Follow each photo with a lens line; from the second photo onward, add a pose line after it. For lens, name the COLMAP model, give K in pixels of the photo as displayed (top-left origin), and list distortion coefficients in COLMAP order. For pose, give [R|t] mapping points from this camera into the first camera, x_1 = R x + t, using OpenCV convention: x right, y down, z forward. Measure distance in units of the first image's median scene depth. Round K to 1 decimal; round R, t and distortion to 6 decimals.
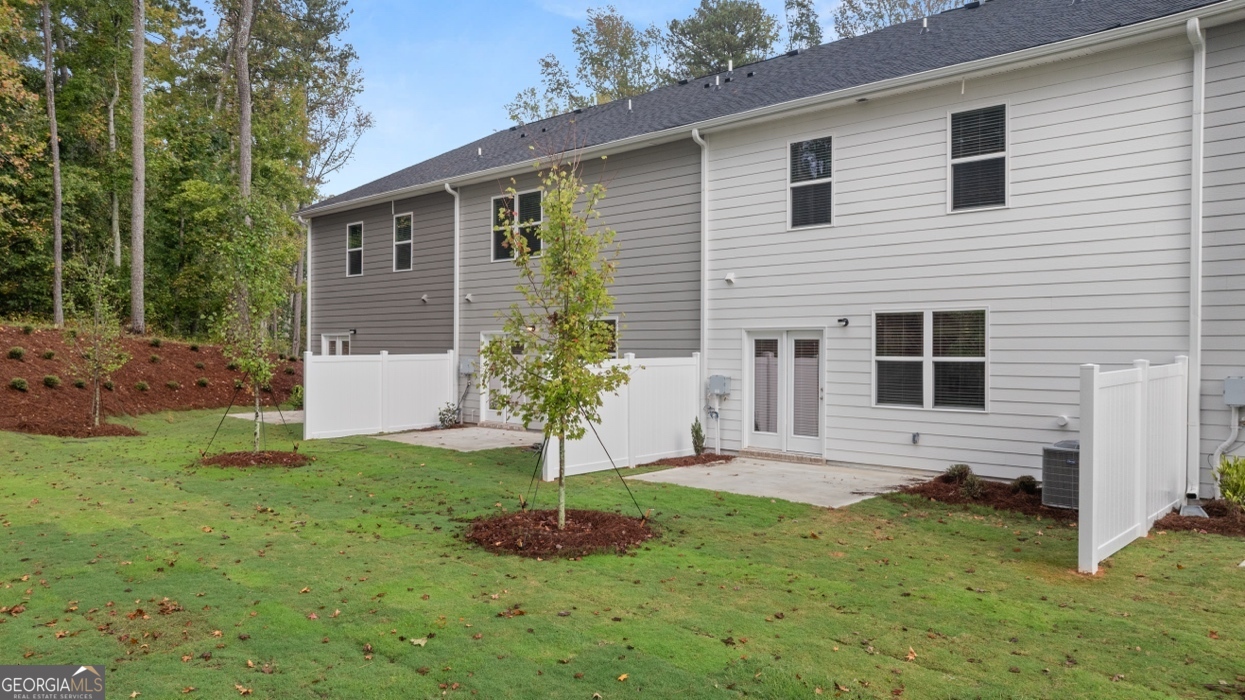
lens RADIAL K [[877.0, 0, 623.4], [0, 877.0, 355.6], [0, 0, 1]] dist [-0.022020, 0.005649]
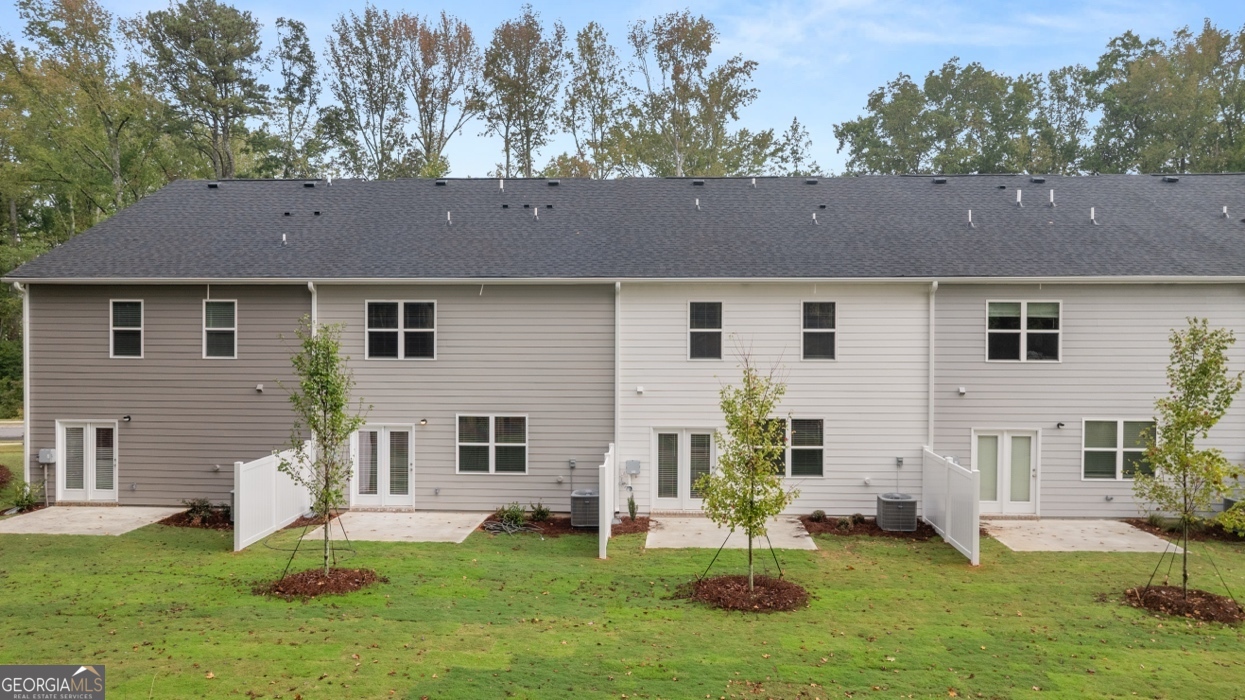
lens RADIAL K [[877.0, 0, 623.4], [0, 877.0, 355.6], [0, 0, 1]] dist [-0.022020, 0.005649]
pose [[0.755750, -0.013948, 0.654712, -0.797524], [0.006370, 0.999882, 0.013948, -0.159950], [-0.654829, -0.006371, 0.755750, -0.040488]]
